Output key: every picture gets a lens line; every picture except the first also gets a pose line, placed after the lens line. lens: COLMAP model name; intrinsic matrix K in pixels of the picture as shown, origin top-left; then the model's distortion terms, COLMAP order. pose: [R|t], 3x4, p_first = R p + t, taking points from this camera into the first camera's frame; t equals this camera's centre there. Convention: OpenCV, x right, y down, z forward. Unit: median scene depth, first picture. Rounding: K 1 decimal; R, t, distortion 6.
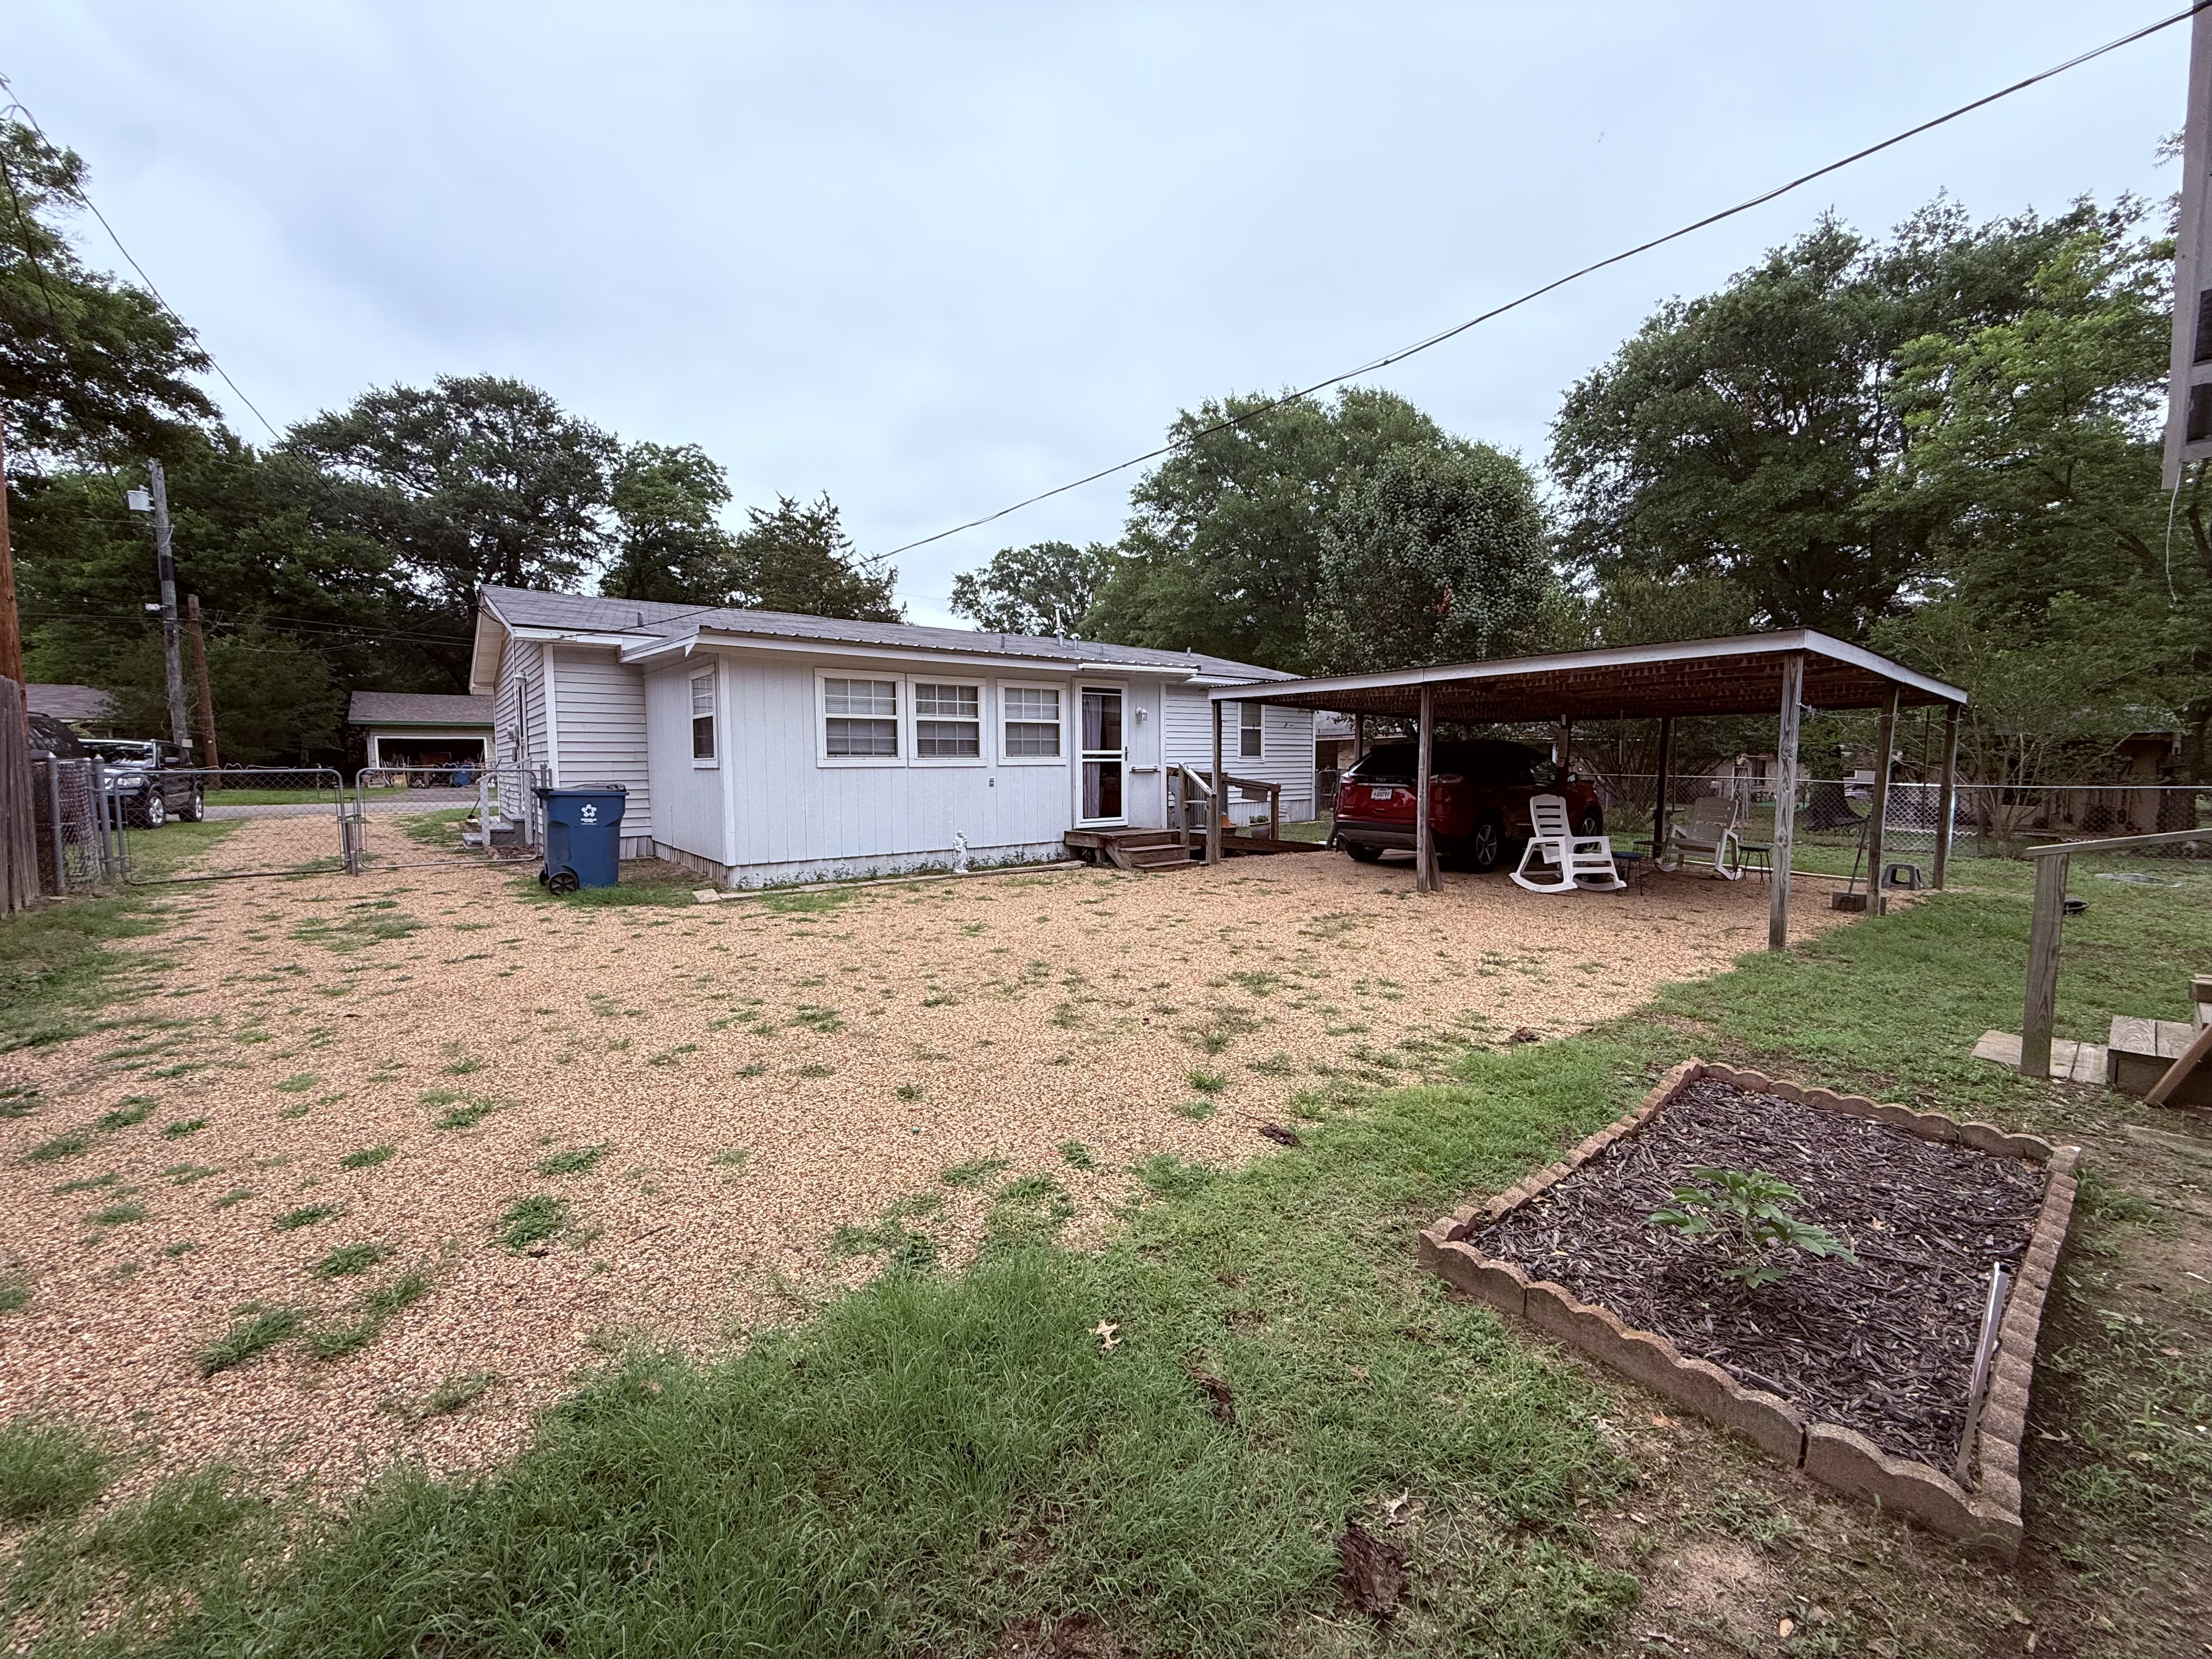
lens RADIAL K [[876.7, 0, 1098.7], [0, 876.7, 825.1], [0, 0, 1]] dist [0.004115, 0.000445]
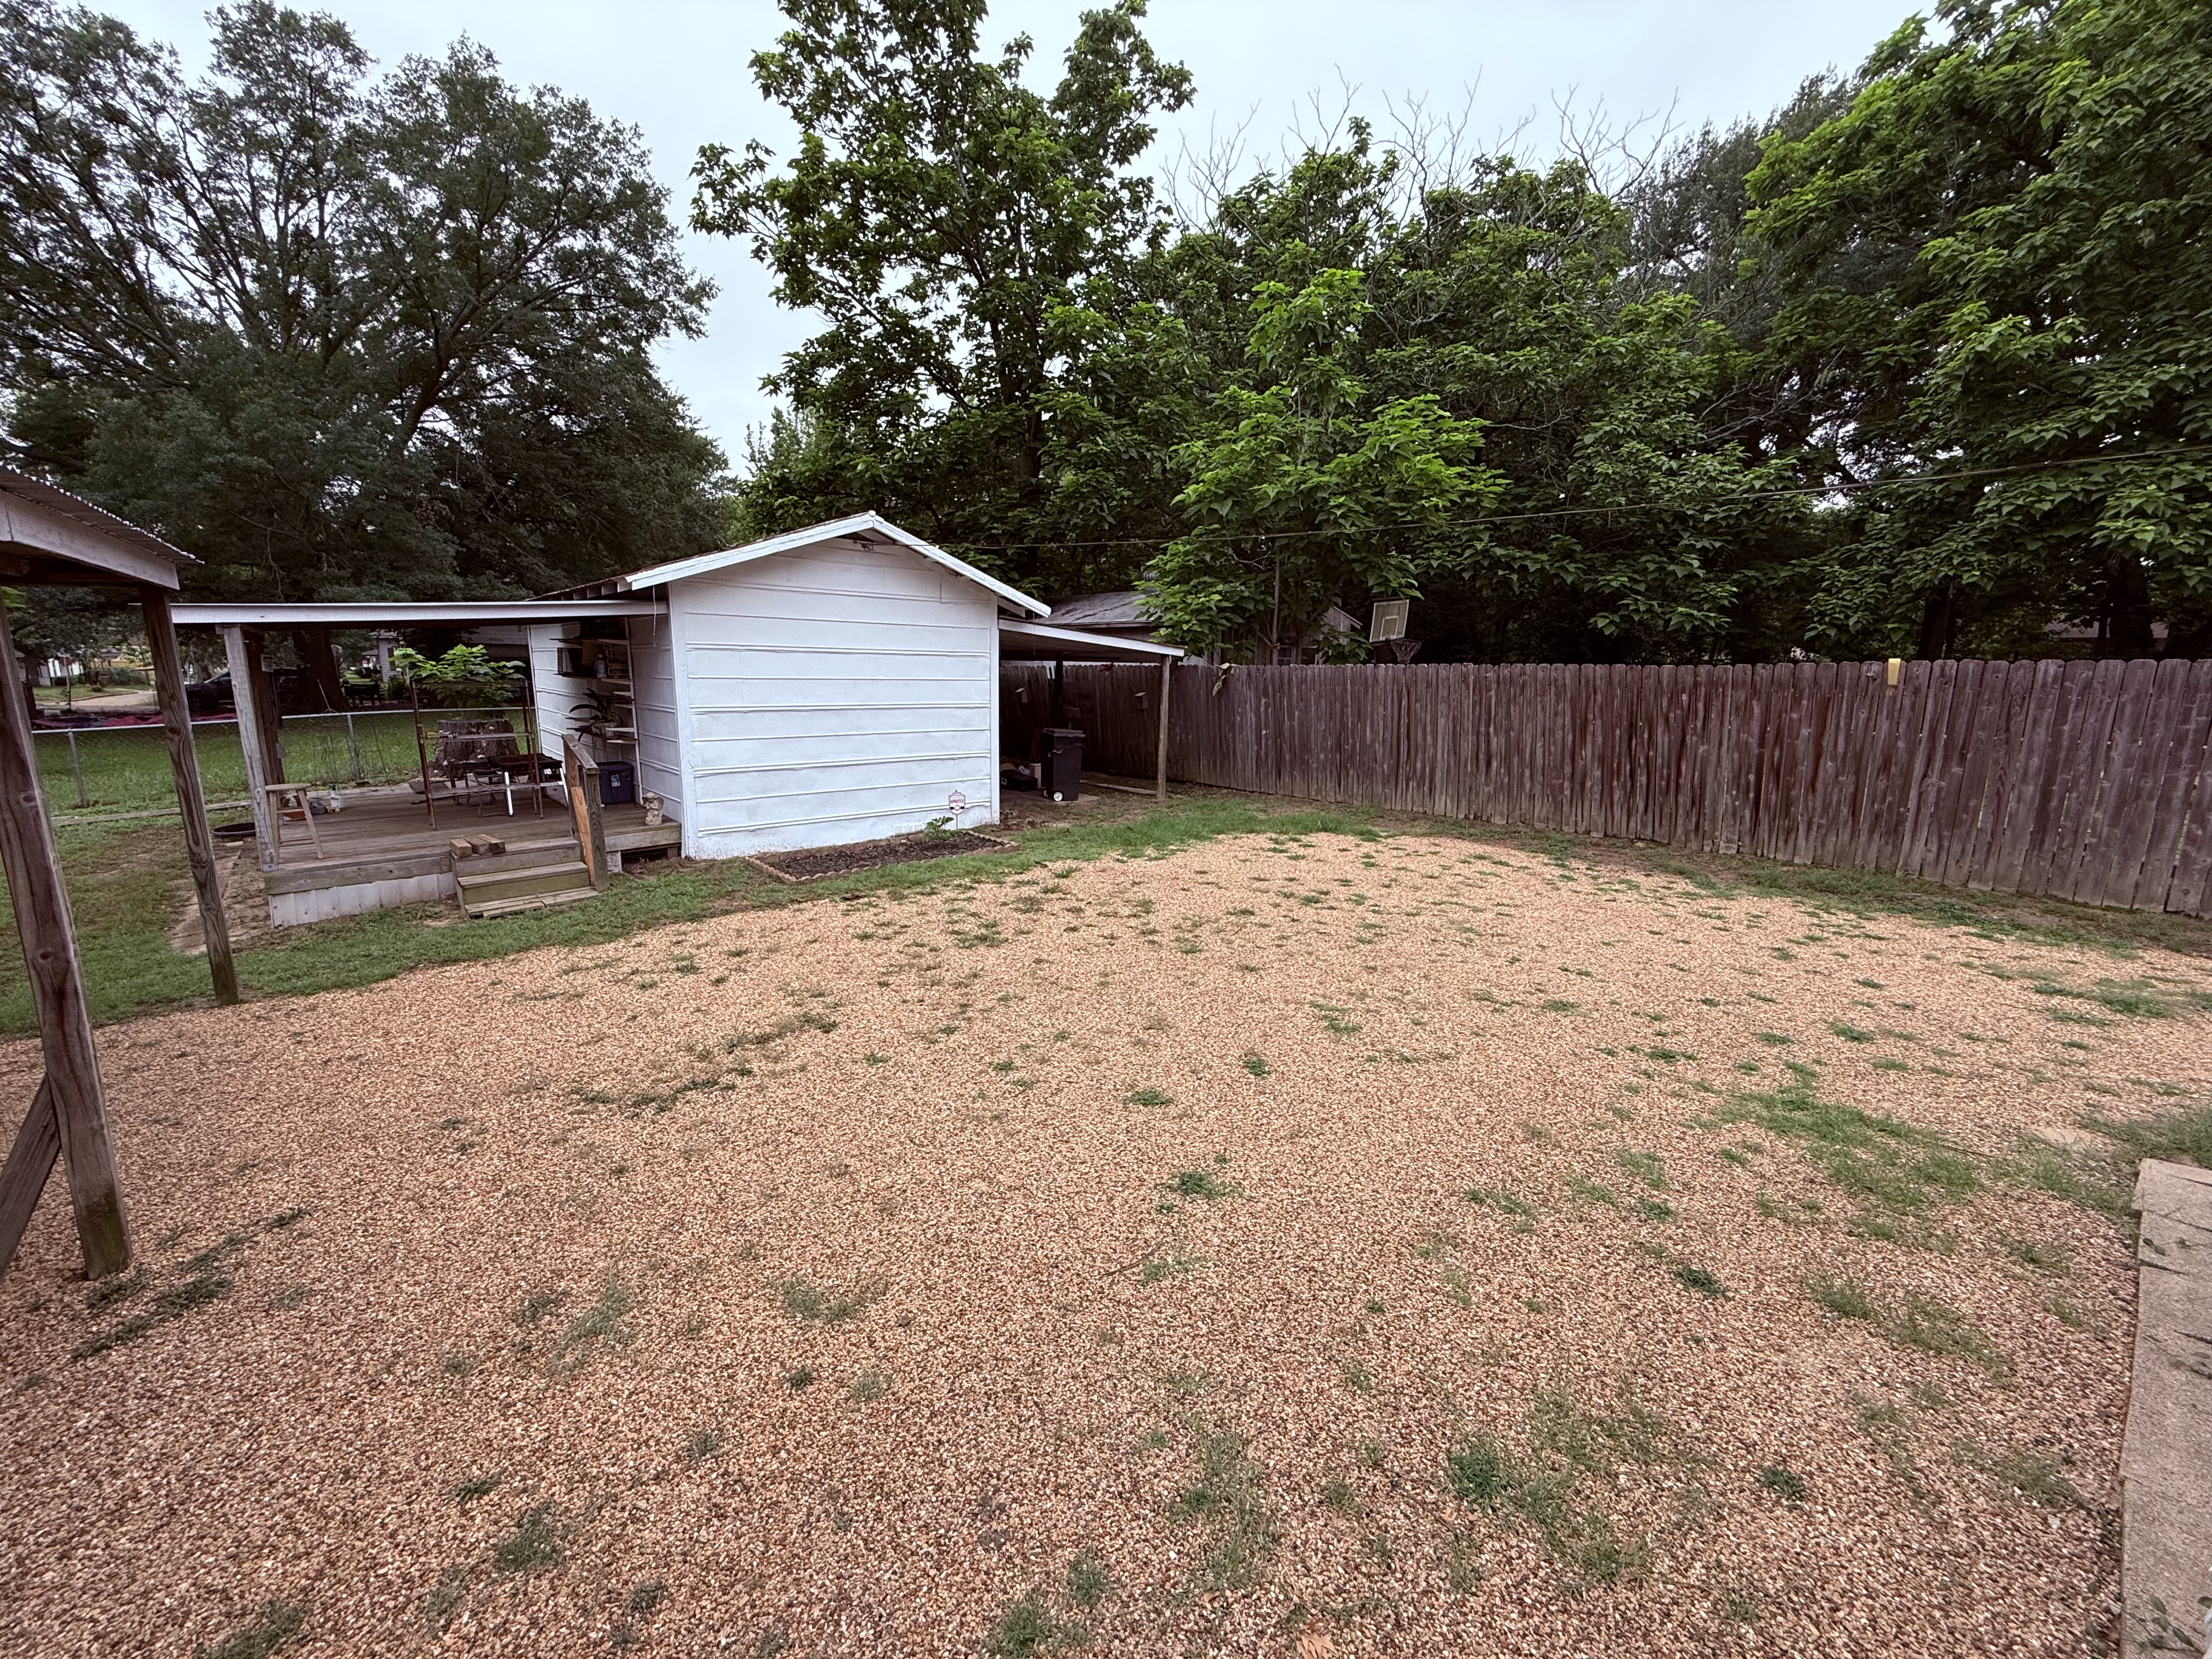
lens RADIAL K [[876.7, 0, 1098.7], [0, 876.7, 825.1], [0, 0, 1]] dist [0.004115, 0.000445]
pose [[-0.999509, -0.007672, -0.030376, 0.081047], [-0.015202, 0.966524, 0.256127, -0.273148], [0.027394, 0.256463, -0.966166, 2.307340]]
